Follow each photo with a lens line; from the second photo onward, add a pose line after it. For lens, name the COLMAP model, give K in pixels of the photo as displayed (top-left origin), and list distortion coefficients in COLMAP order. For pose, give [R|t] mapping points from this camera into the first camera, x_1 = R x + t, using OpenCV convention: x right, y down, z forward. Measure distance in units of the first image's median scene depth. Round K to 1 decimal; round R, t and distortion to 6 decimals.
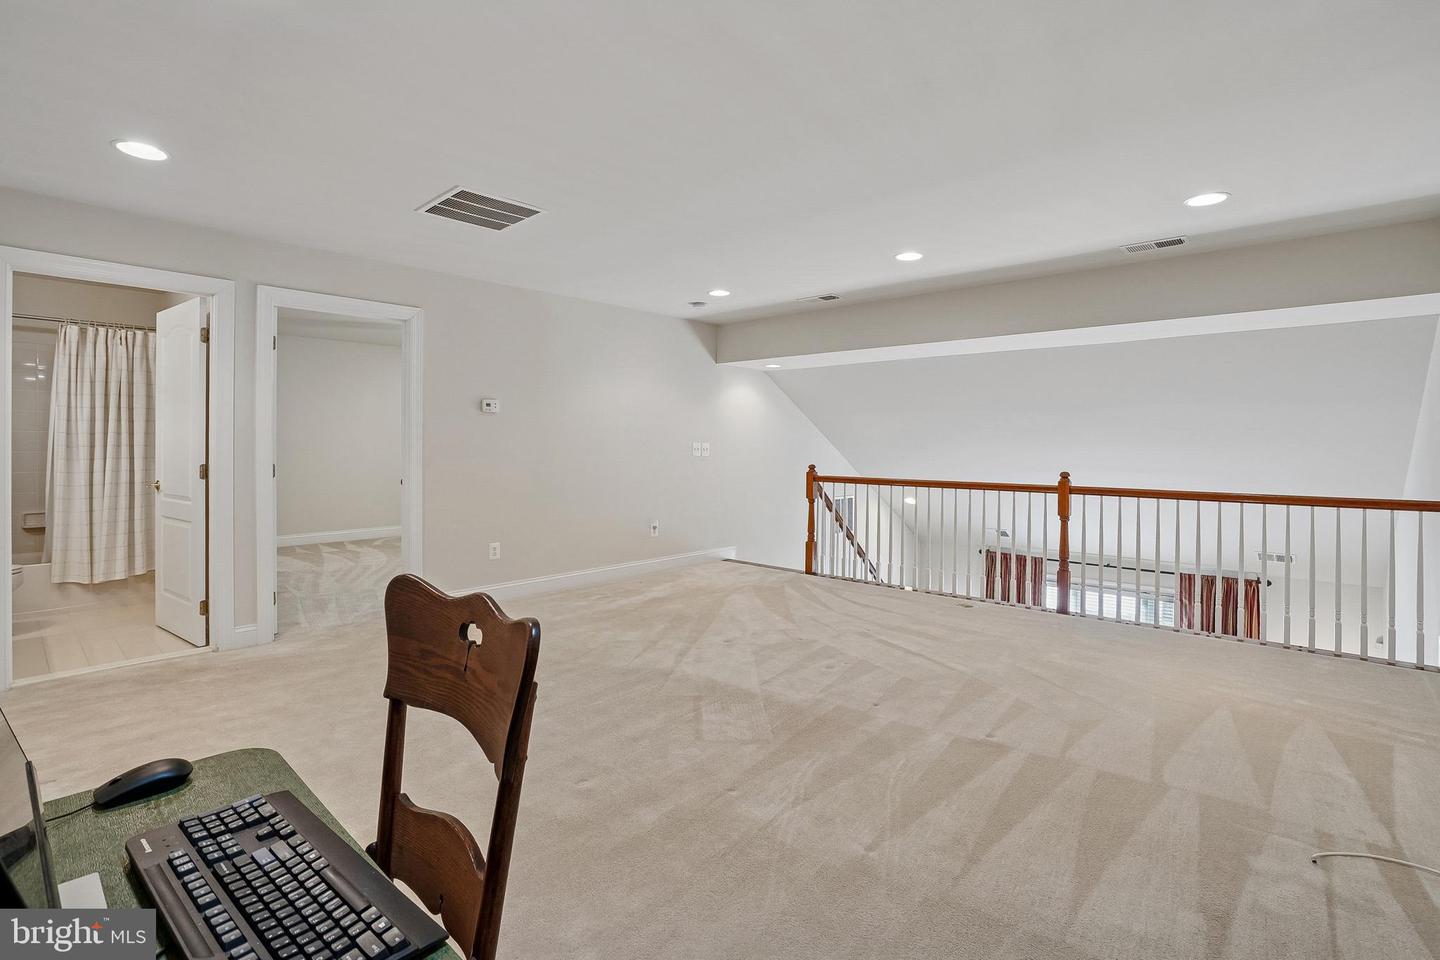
lens RADIAL K [[666.4, 0, 715.8], [0, 666.4, 434.9], [0, 0, 1]] dist [-0.057904, 0.020858]
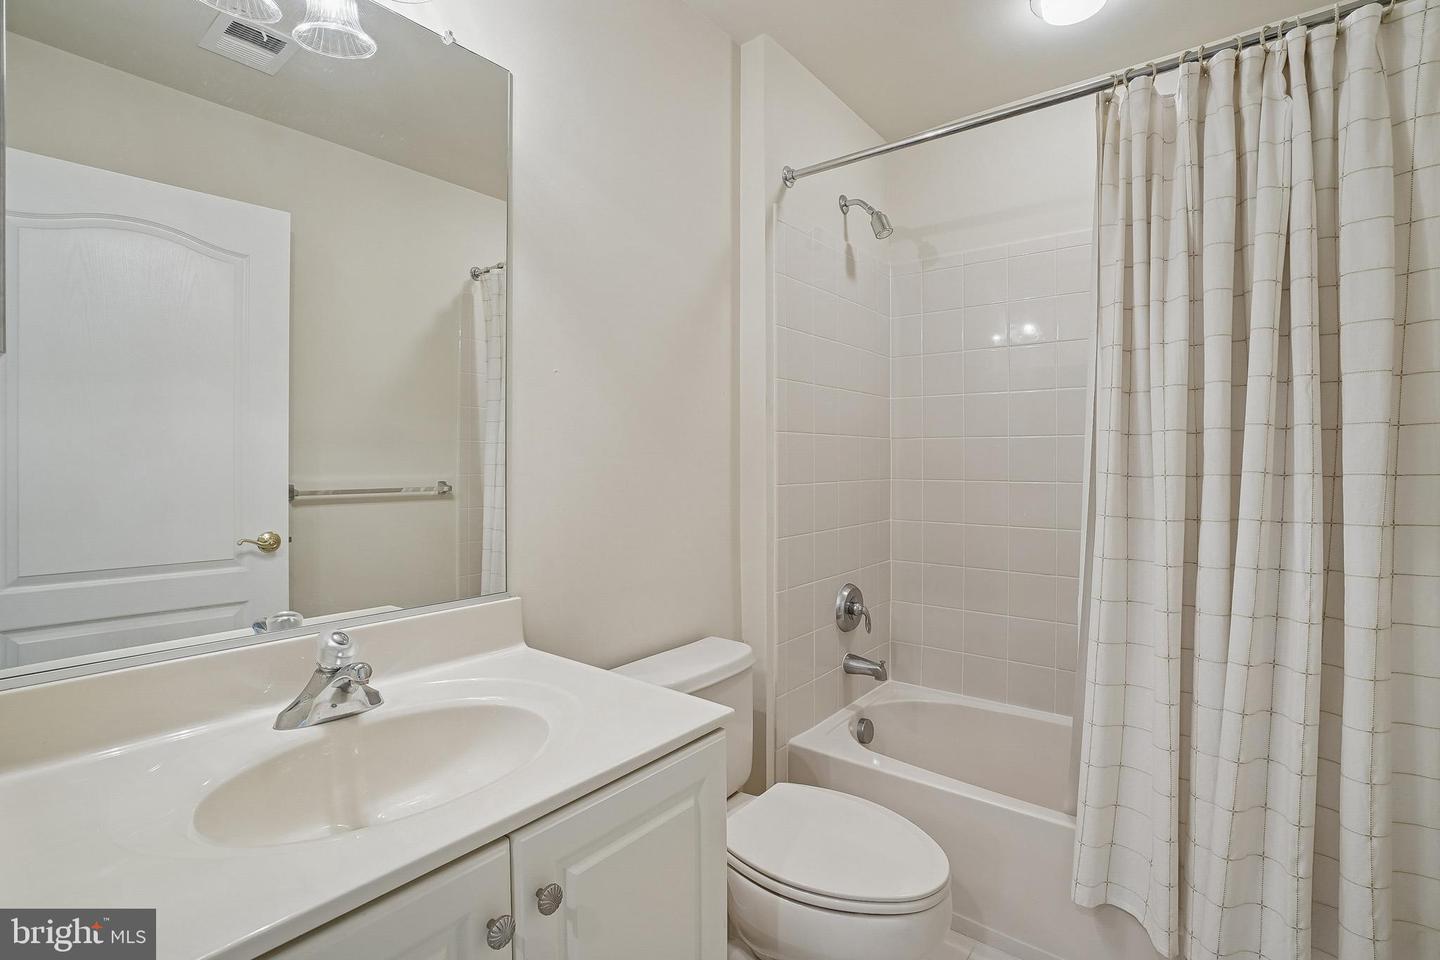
lens RADIAL K [[666.4, 0, 720.9], [0, 666.4, 477.1], [0, 0, 1]] dist [-0.057904, 0.020858]
pose [[0.086486, 0.013410, -0.996163, -0.688511], [0.011709, 0.999827, 0.014476, 0.011481], [0.996184, -0.012916, 0.086314, 0.752002]]
